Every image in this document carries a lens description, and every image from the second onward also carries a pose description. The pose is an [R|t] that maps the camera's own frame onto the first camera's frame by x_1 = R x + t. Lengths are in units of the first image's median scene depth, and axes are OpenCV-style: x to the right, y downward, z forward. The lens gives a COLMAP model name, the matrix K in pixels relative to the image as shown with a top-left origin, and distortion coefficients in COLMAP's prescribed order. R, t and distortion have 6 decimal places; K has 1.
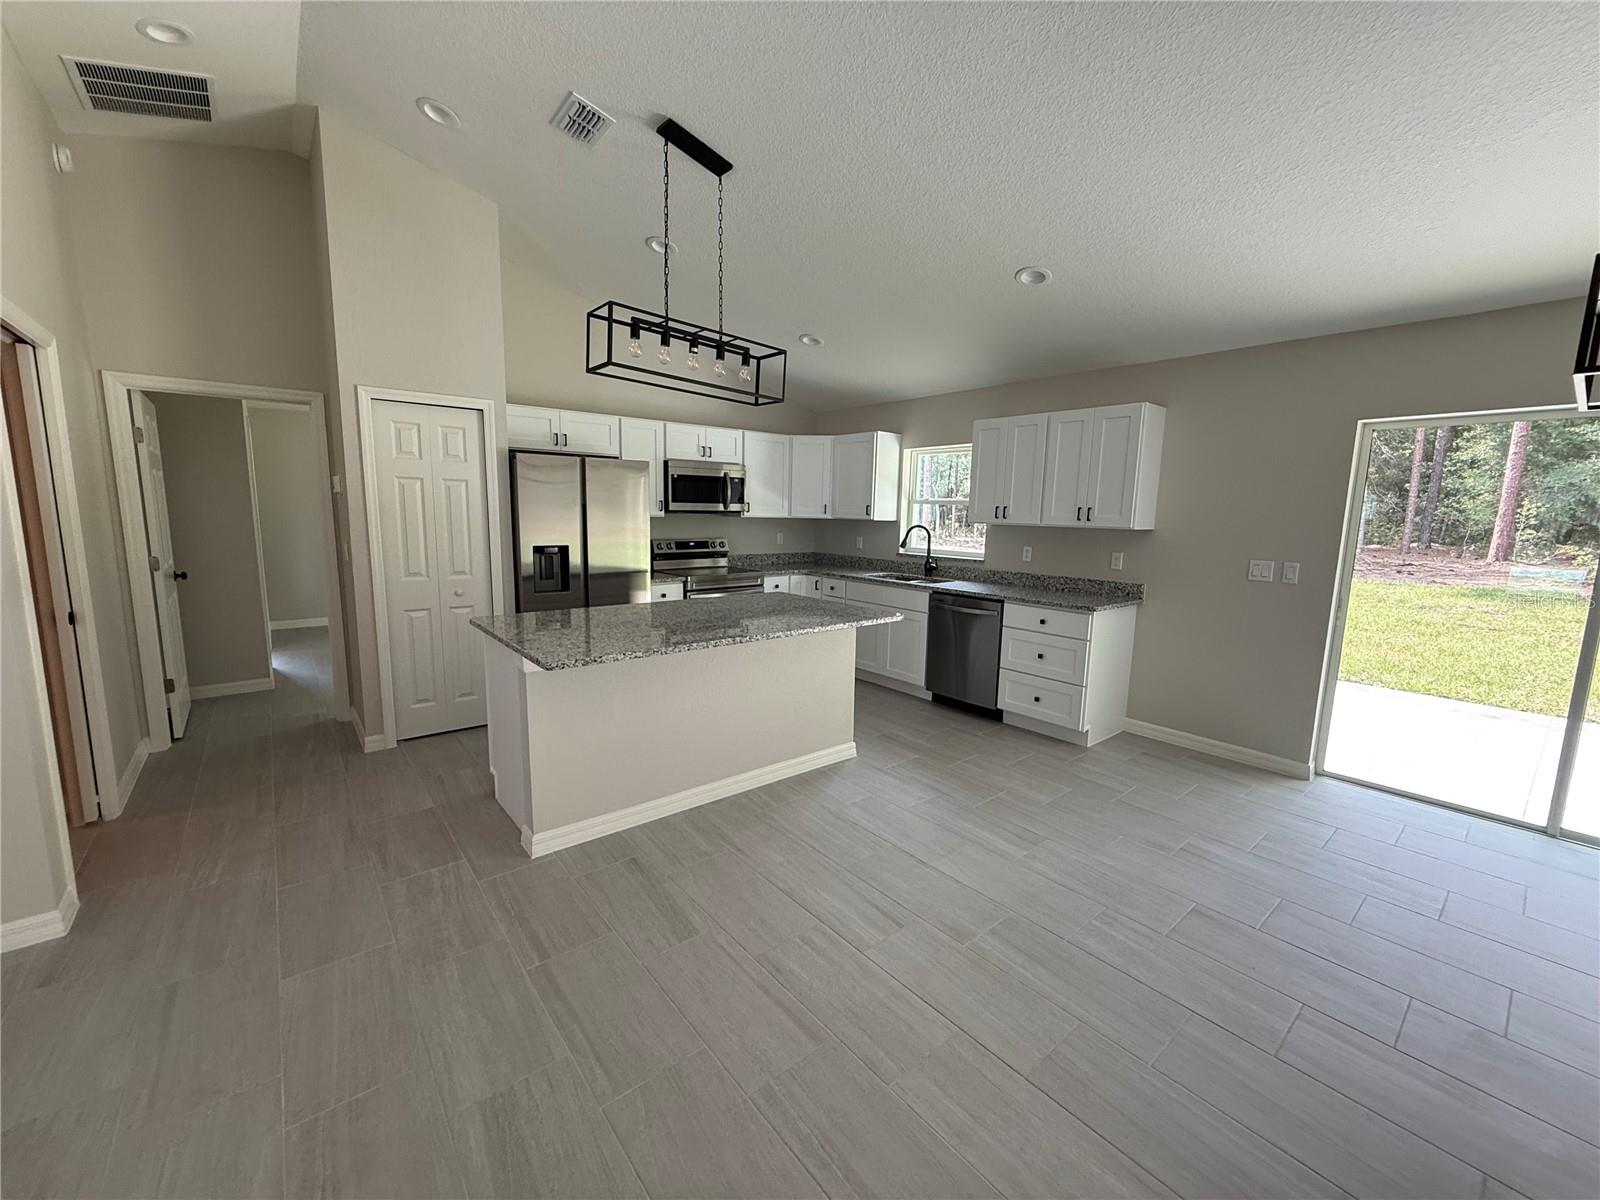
lens RADIAL K [[639.5, 0, 785.6], [0, 639.5, 600.7], [0, 0, 1]] dist [-0.000565, -0.000897]
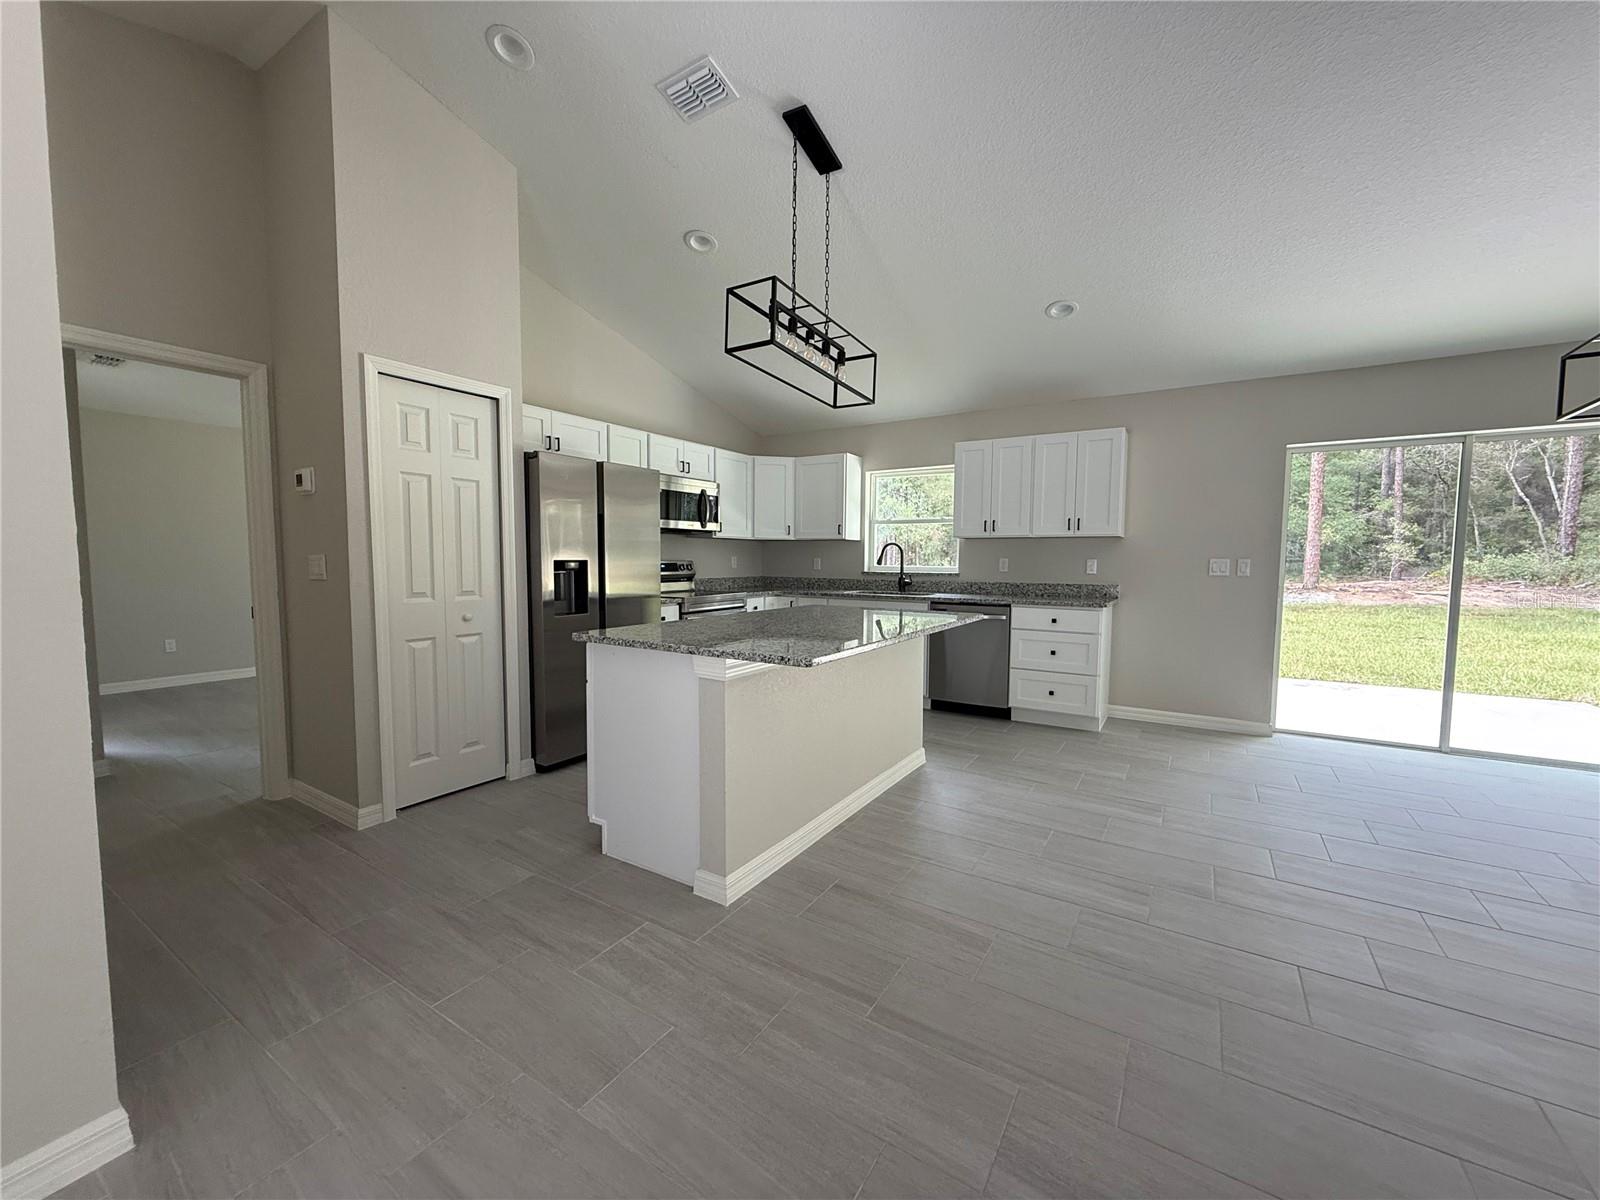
lens RADIAL K [[639.5, 0, 798.1], [0, 639.5, 600.5], [0, 0, 1]] dist [-0.000565, -0.000897]
pose [[0.949057, -0.035753, 0.313071, -0.354599], [0.056752, 0.996690, -0.058217, 0.036364], [-0.309953, 0.073019, 0.947944, 0.092251]]
